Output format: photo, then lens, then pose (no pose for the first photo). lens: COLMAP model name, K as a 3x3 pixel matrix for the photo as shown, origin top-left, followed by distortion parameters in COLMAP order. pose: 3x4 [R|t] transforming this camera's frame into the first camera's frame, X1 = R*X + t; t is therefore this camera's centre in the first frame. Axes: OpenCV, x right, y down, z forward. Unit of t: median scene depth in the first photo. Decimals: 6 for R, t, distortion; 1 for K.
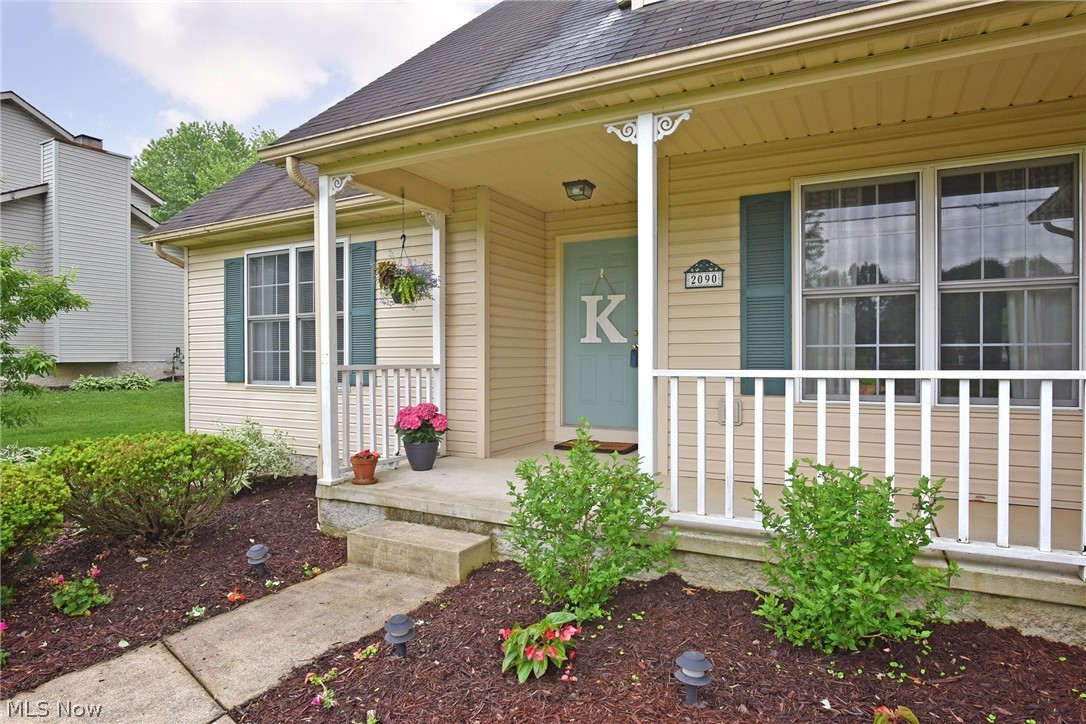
lens RADIAL K [[626.6, 0, 543.7], [0, 626.6, 364.9], [0, 0, 1]] dist [-0.042604, 0.019090]
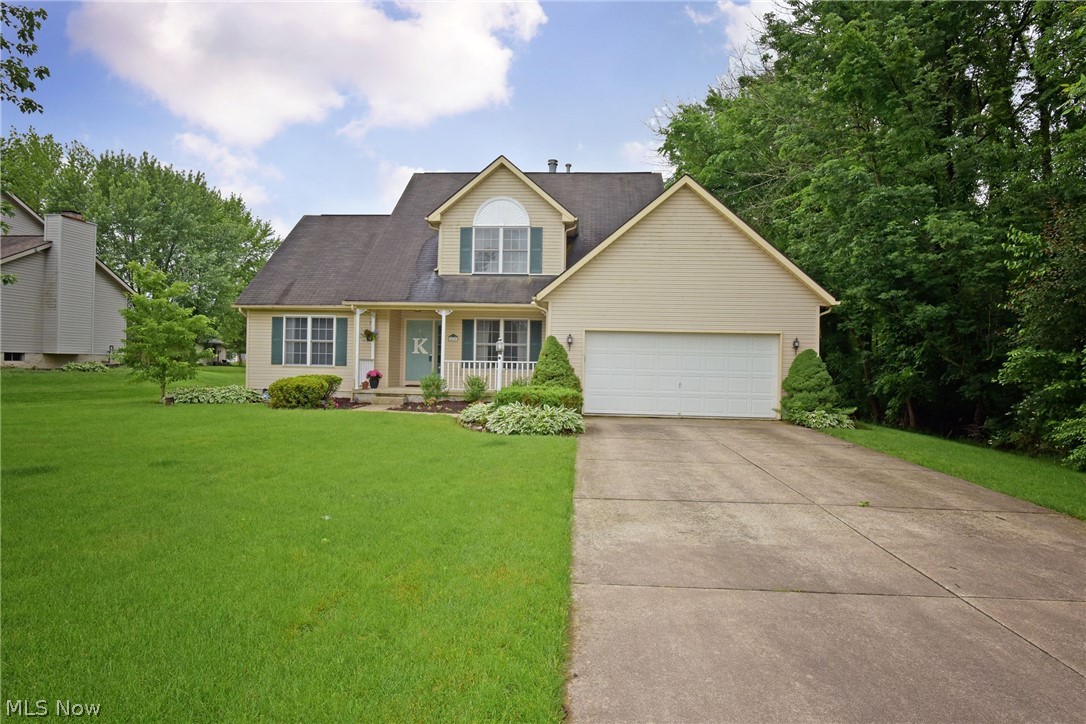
lens RADIAL K [[626.6, 0, 543.7], [0, 626.6, 364.9], [0, 0, 1]] dist [-0.042604, 0.019090]
pose [[0.911160, 0.020664, 0.411535, -0.631263], [-0.017283, 0.999779, -0.011936, 0.048707], [-0.411691, 0.003763, 0.911316, -2.118070]]
